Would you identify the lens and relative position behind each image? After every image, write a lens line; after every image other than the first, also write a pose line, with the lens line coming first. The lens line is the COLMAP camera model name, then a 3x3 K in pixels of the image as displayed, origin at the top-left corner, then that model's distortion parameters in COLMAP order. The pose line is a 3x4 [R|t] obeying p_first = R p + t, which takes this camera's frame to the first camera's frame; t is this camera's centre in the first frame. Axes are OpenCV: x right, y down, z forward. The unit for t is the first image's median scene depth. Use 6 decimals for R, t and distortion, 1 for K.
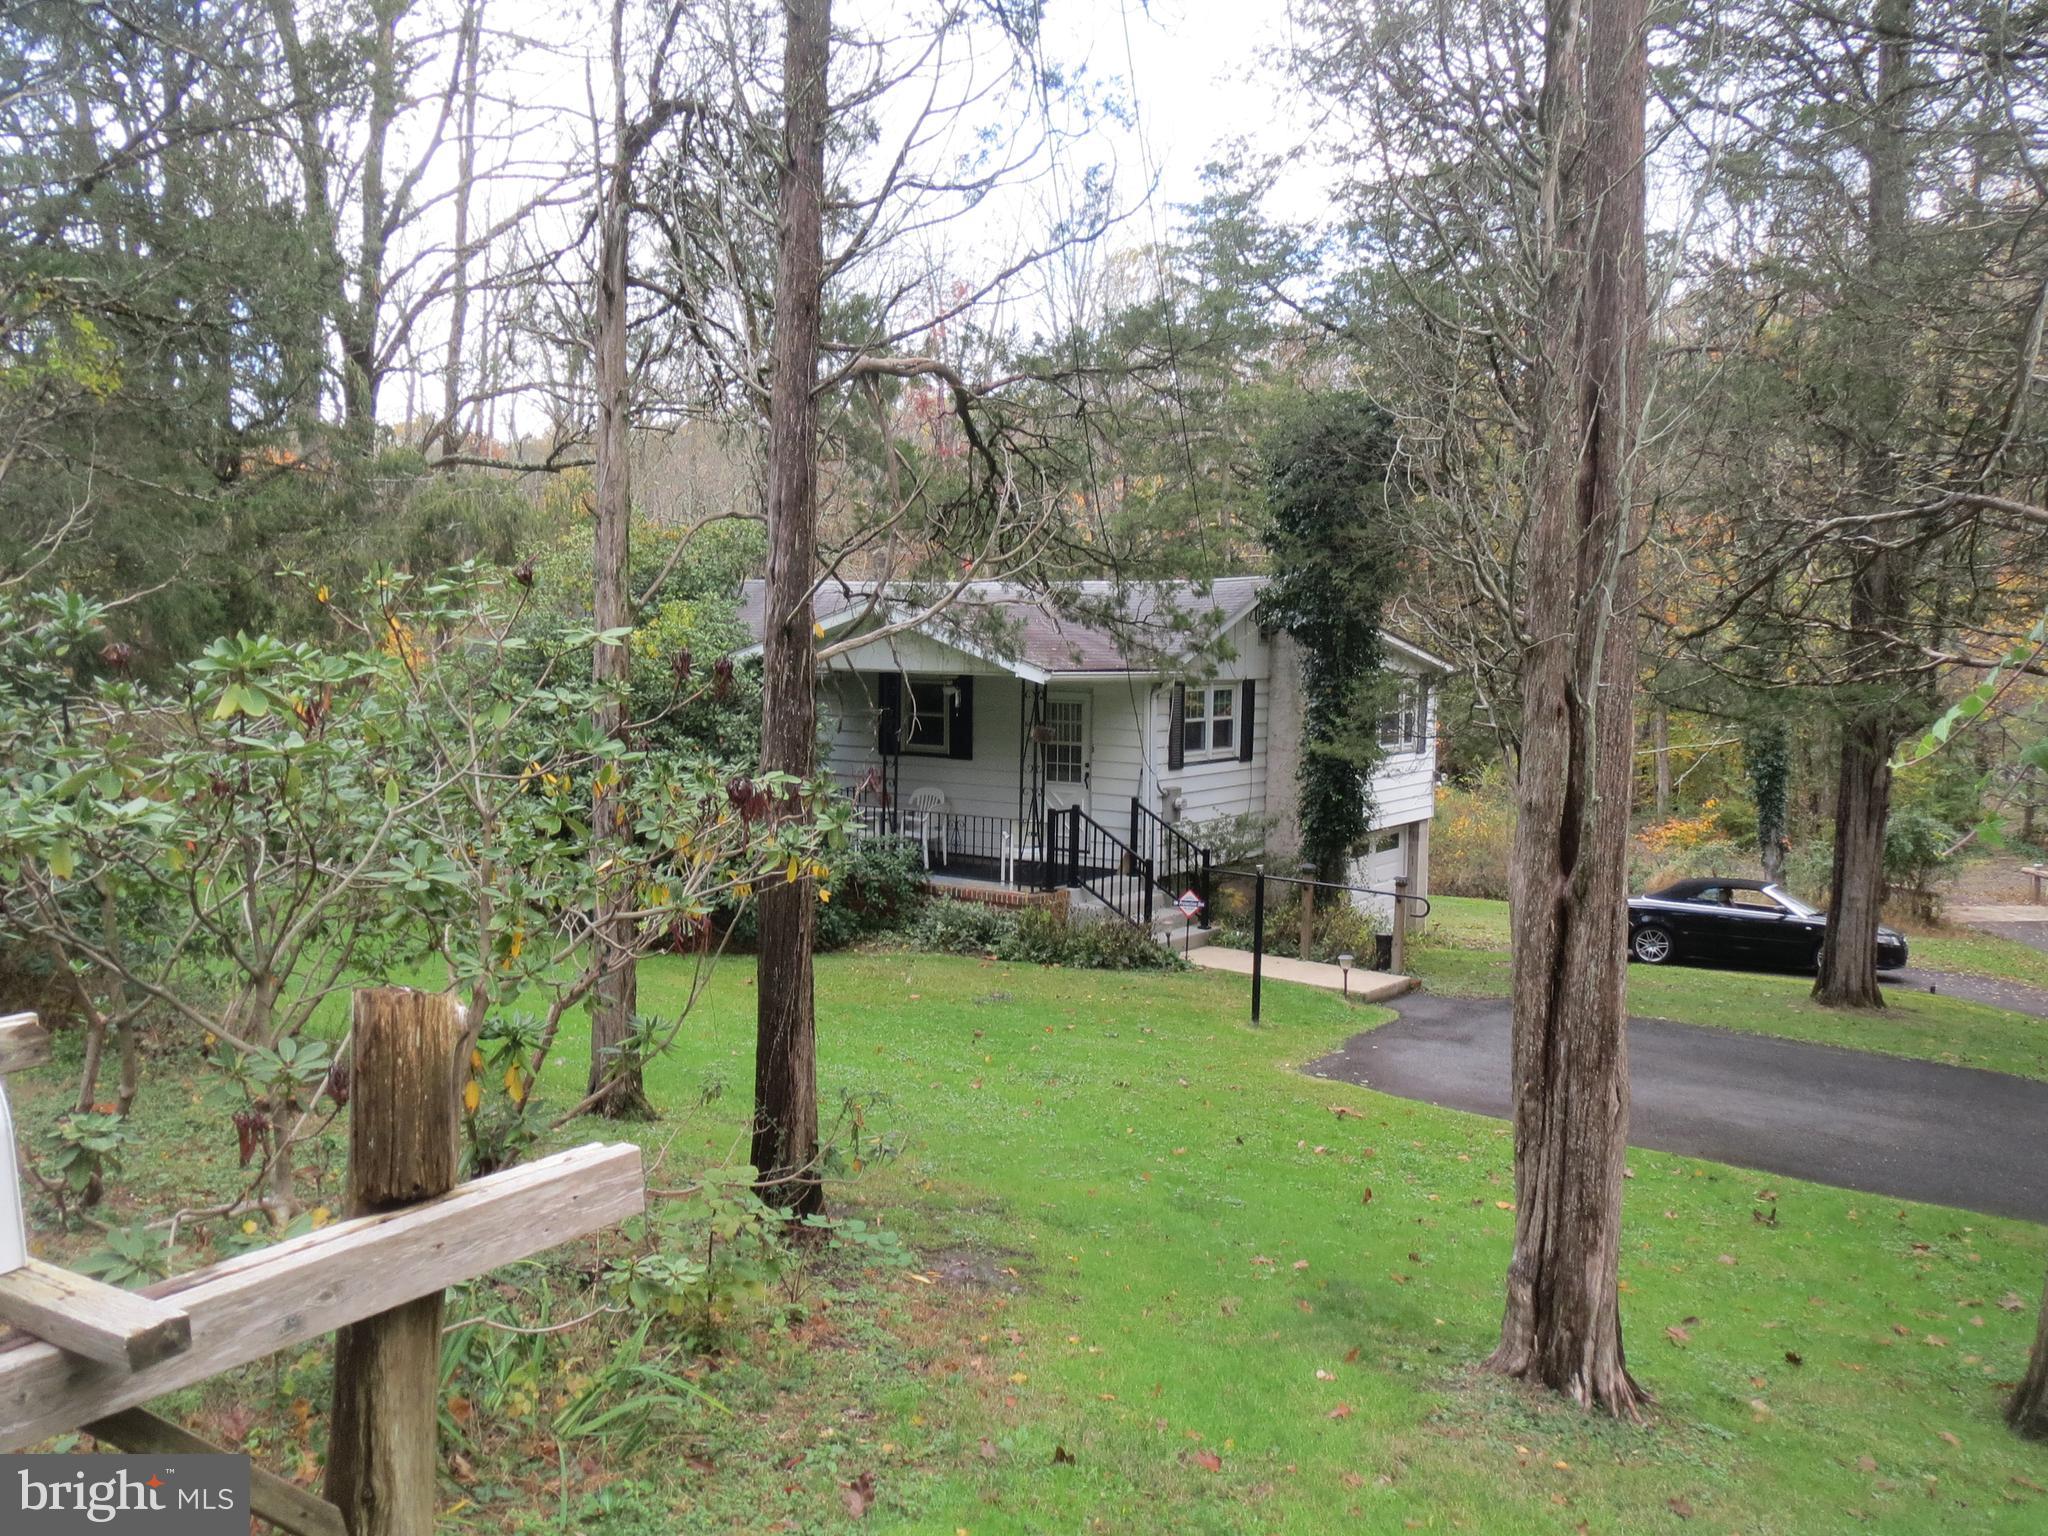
lens RADIAL K [[1637.4, 0, 1050.7], [0, 1637.4, 758.4], [0, 0, 1]] dist [0.010015, -0.011454]
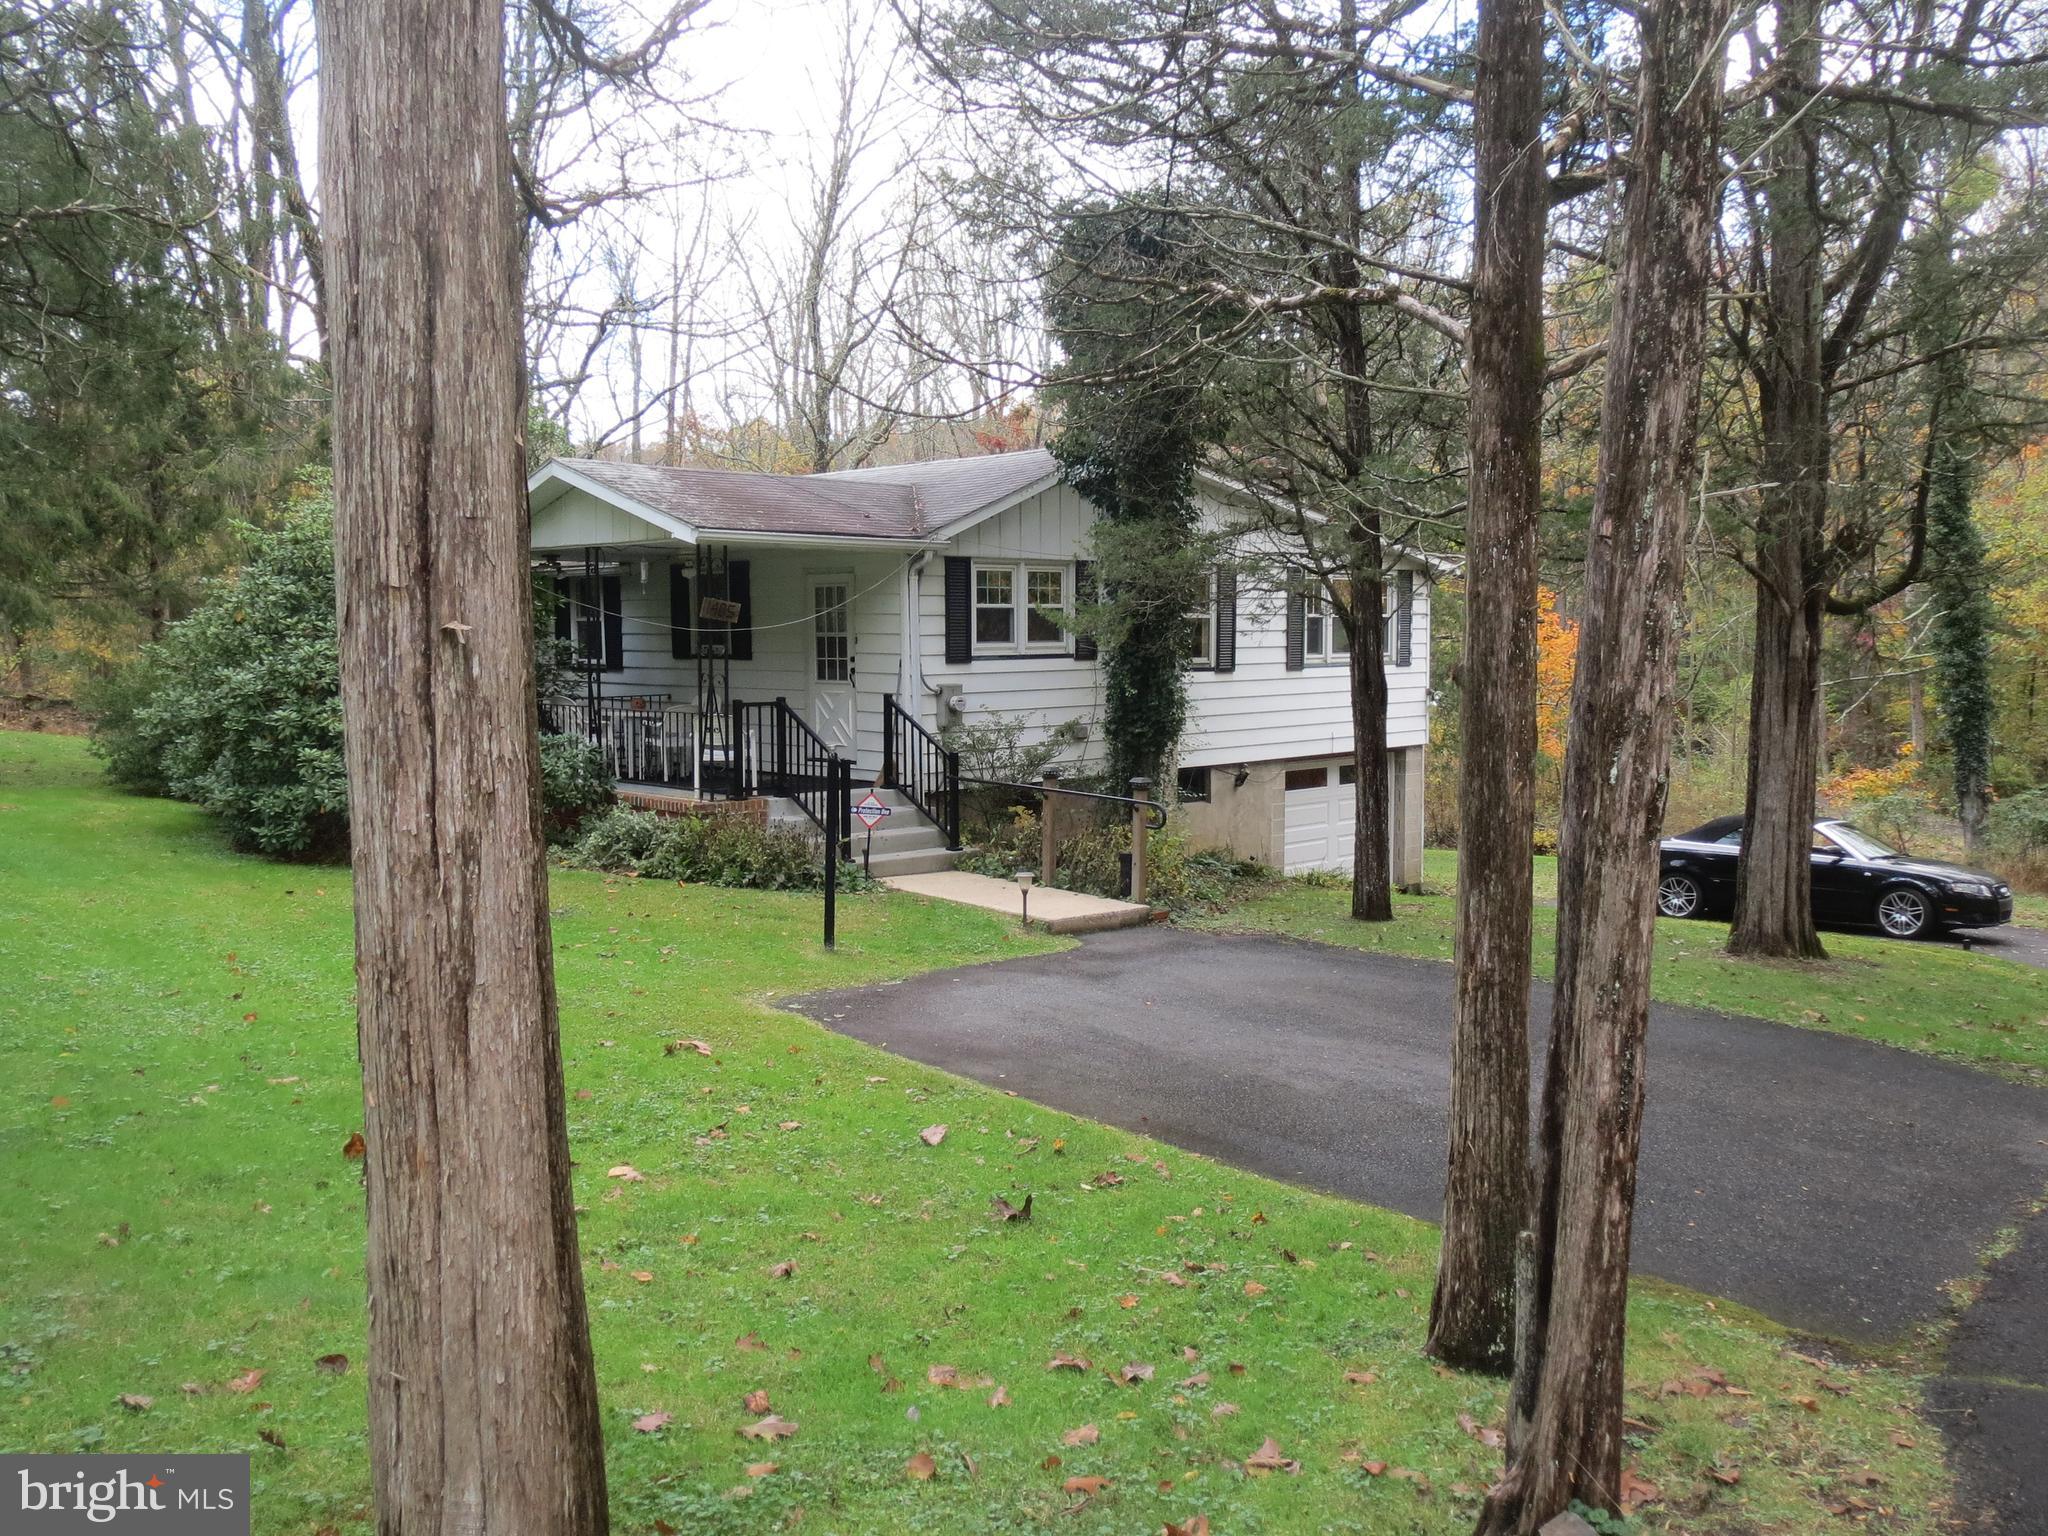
lens RADIAL K [[1637.4, 0, 1050.7], [0, 1637.4, 758.4], [0, 0, 1]] dist [0.010015, -0.011454]
pose [[0.980188, -0.005214, -0.198002, 0.289664], [0.006514, 0.999961, 0.005918, 0.050932], [0.197964, -0.007091, 0.980184, 0.196077]]
